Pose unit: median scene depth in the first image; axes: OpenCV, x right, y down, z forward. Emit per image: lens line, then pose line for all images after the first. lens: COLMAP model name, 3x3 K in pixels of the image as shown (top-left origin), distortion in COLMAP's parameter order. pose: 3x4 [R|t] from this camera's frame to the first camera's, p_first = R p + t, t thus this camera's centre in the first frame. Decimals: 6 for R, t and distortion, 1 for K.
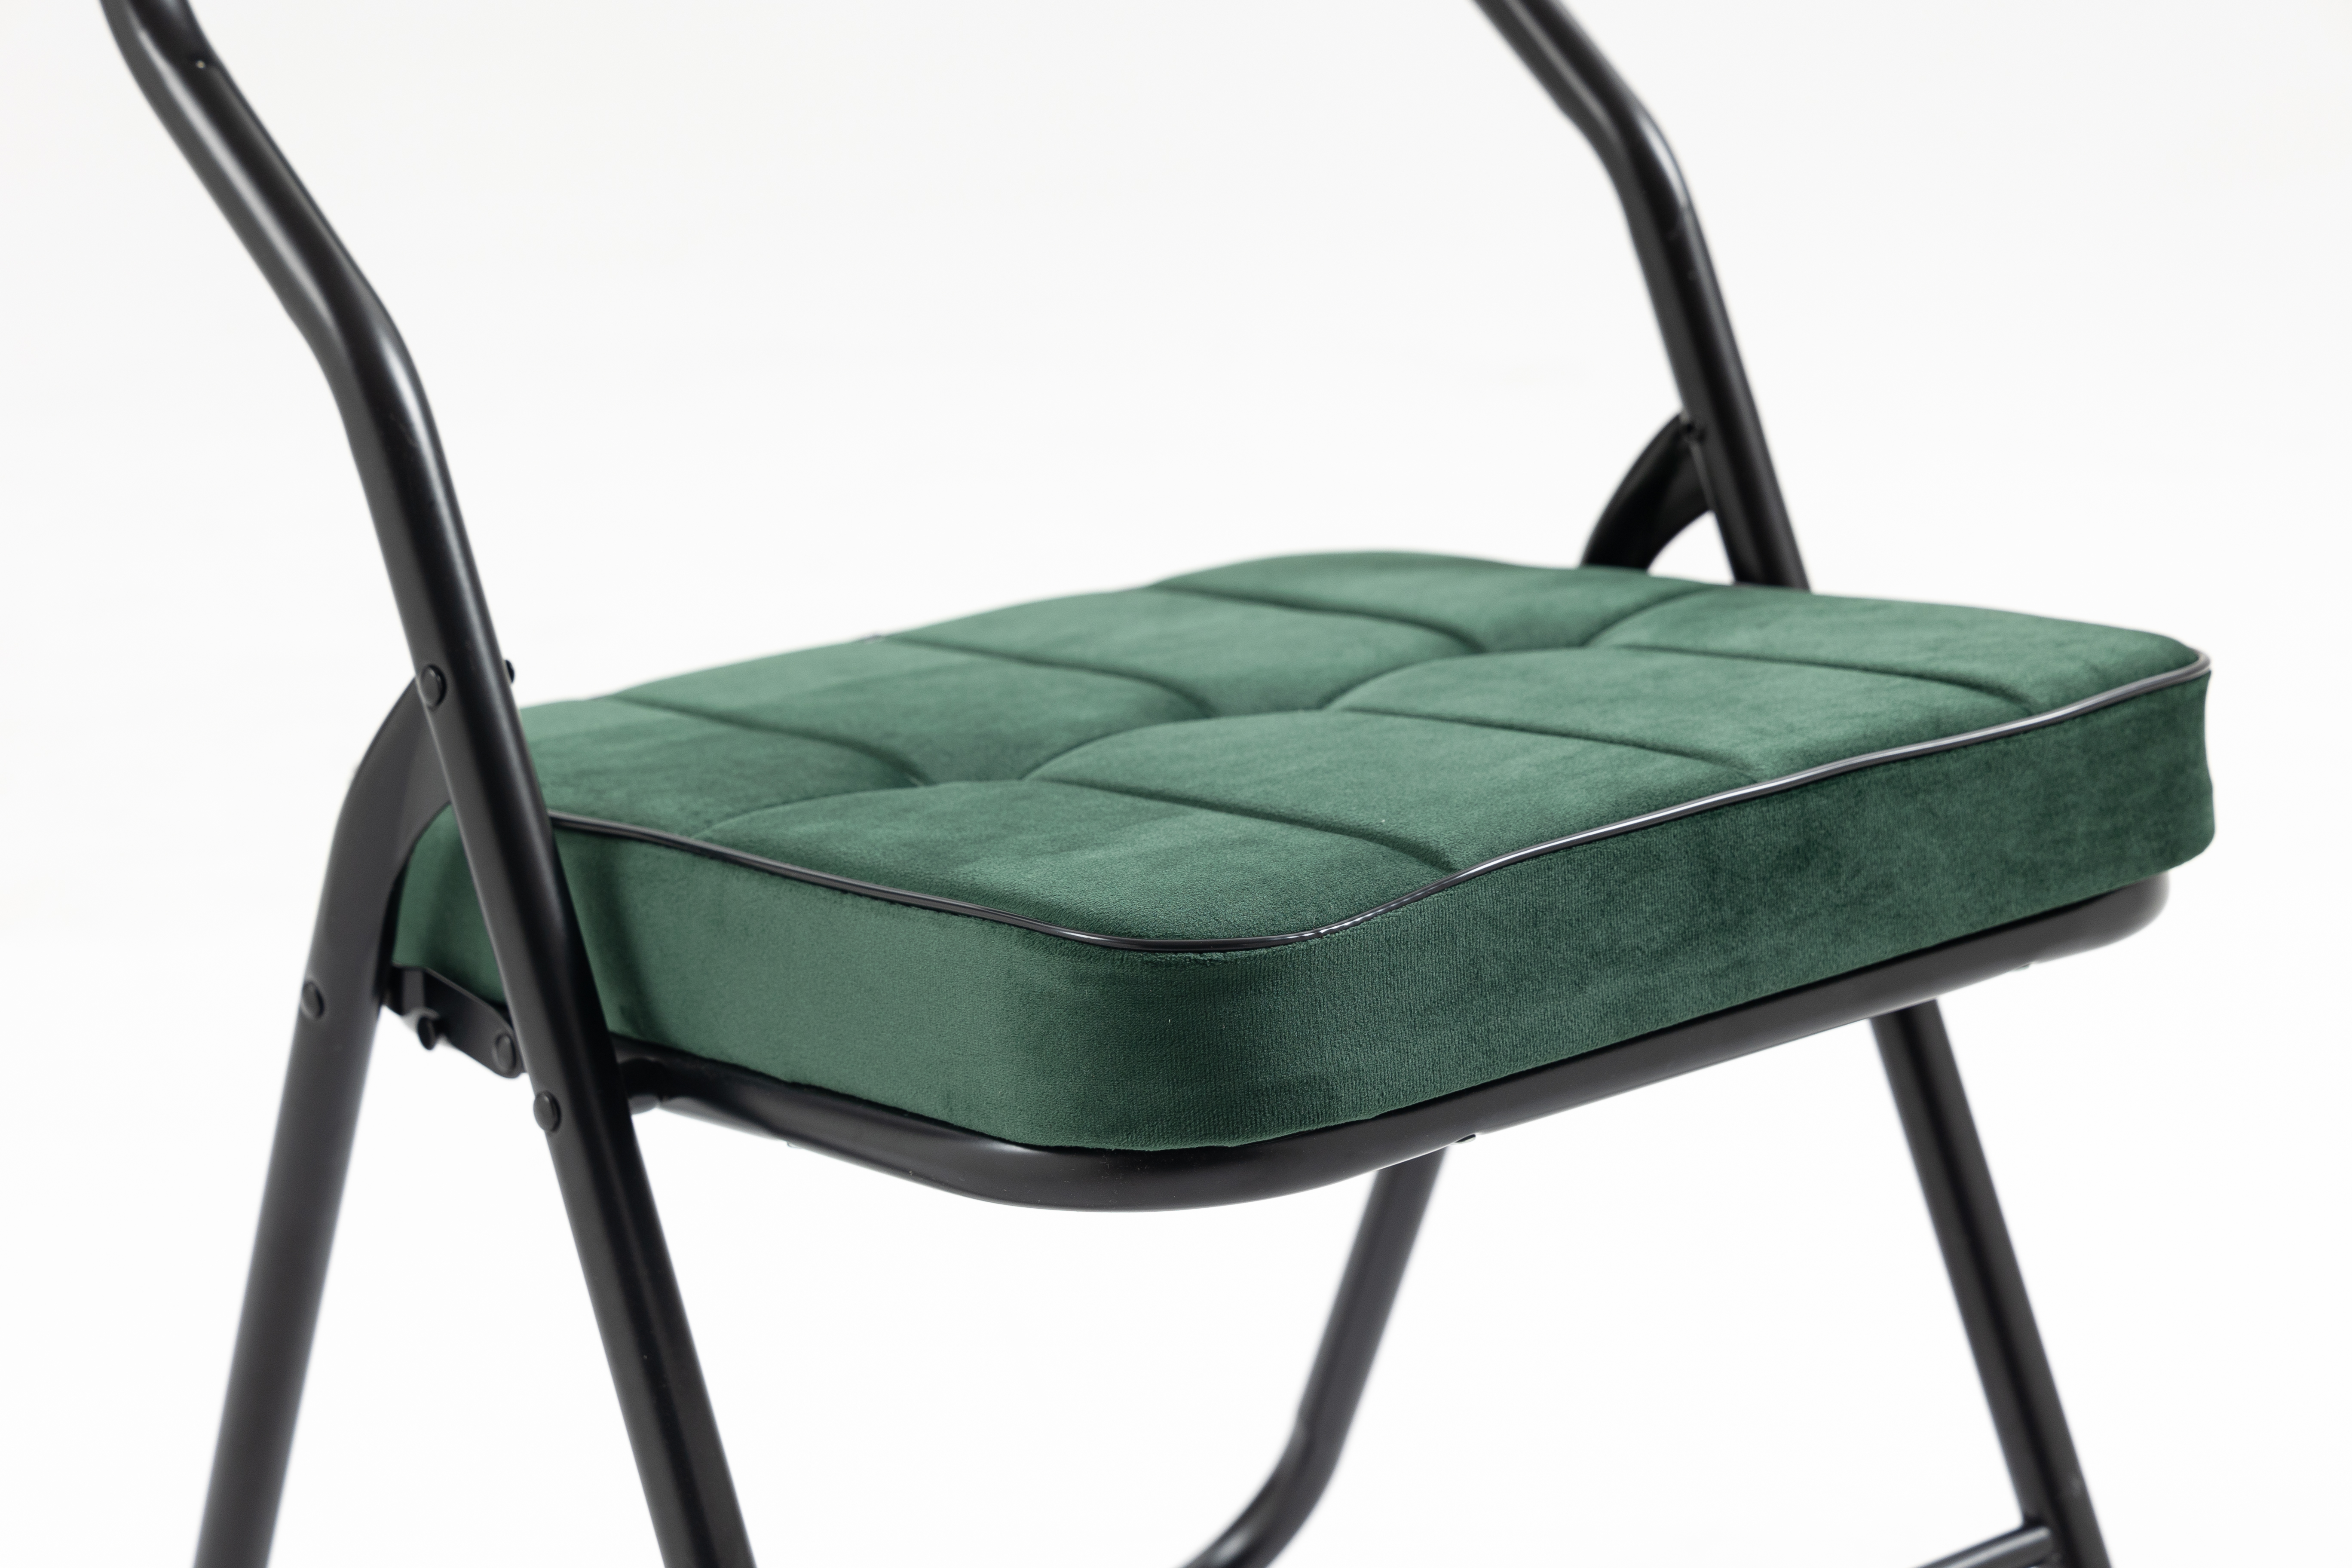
lens RADIAL K [[5443.5, 0, 1176.0], [0, 5443.5, 784.0], [0, 0, 1]] dist [-0.001667, -0.177005]
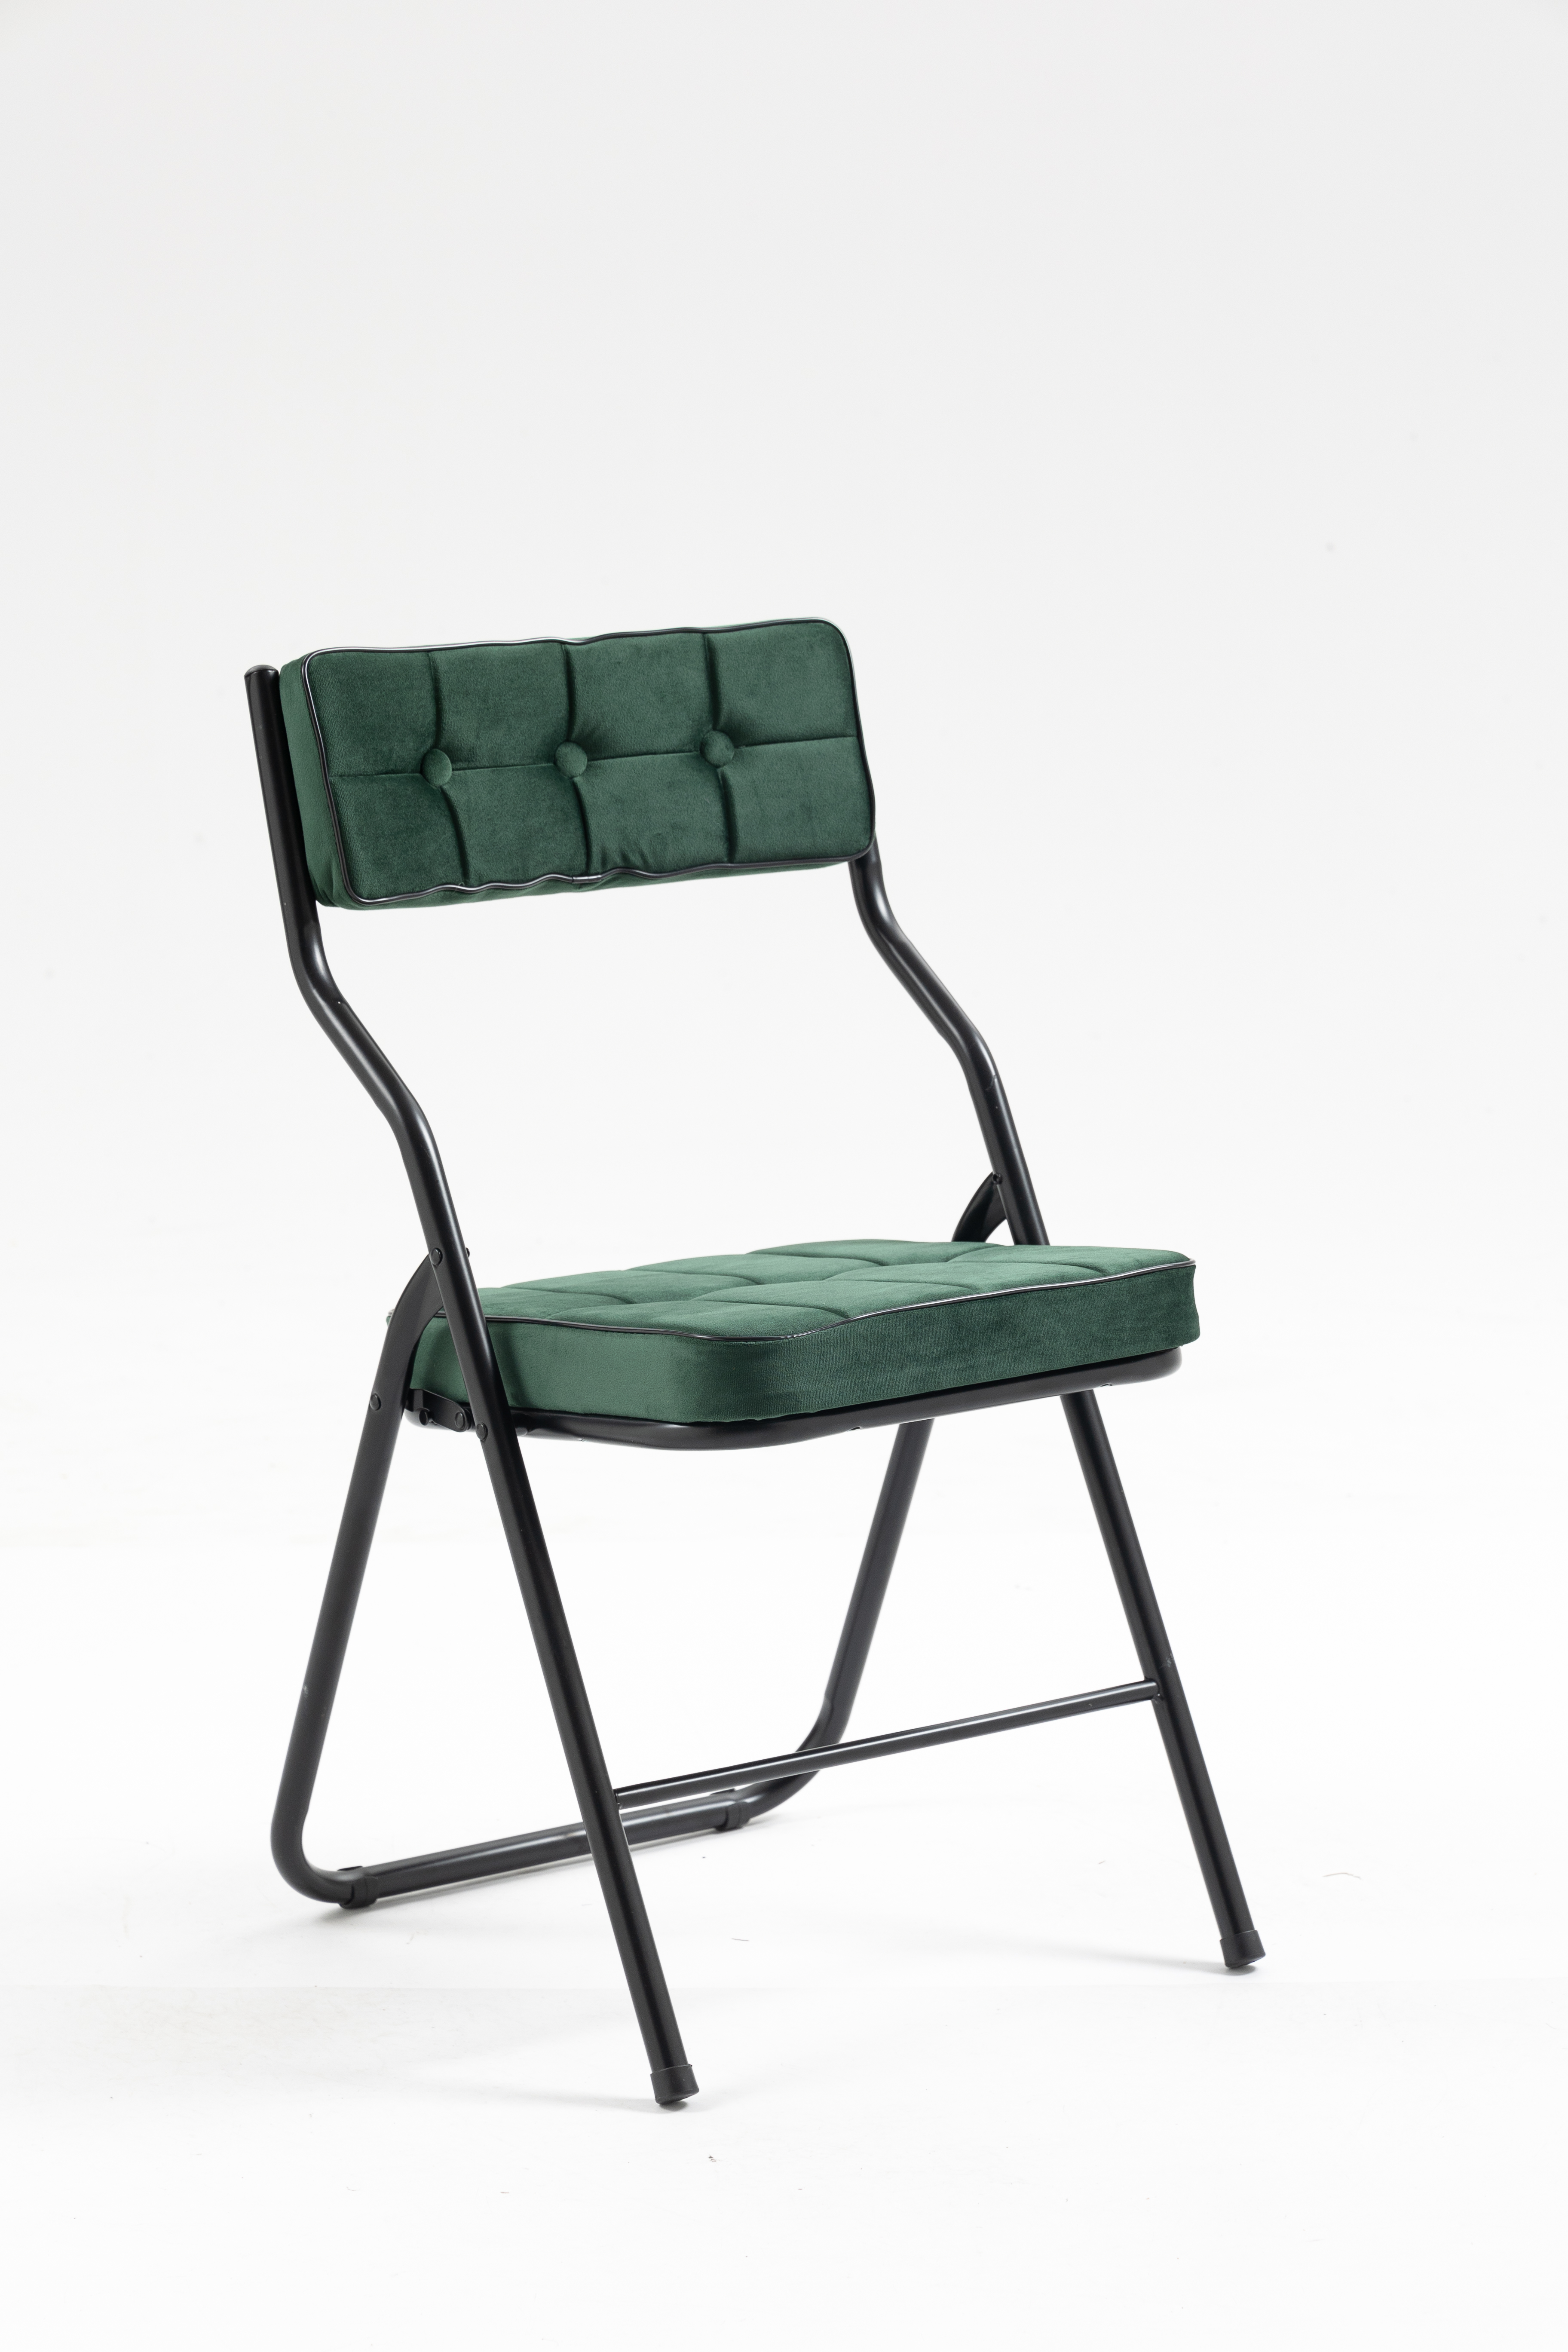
lens RADIAL K [[6378.7, 0, 784.0], [0, 6378.7, 1176.0], [0, 0, 1]] dist [0.025850, 0.015933]
pose [[0.999631, 0.005914, -0.026499, 0.092208], [-0.009081, 0.992609, -0.121013, 0.288043], [0.025587, 0.121209, 0.992297, -1.810648]]
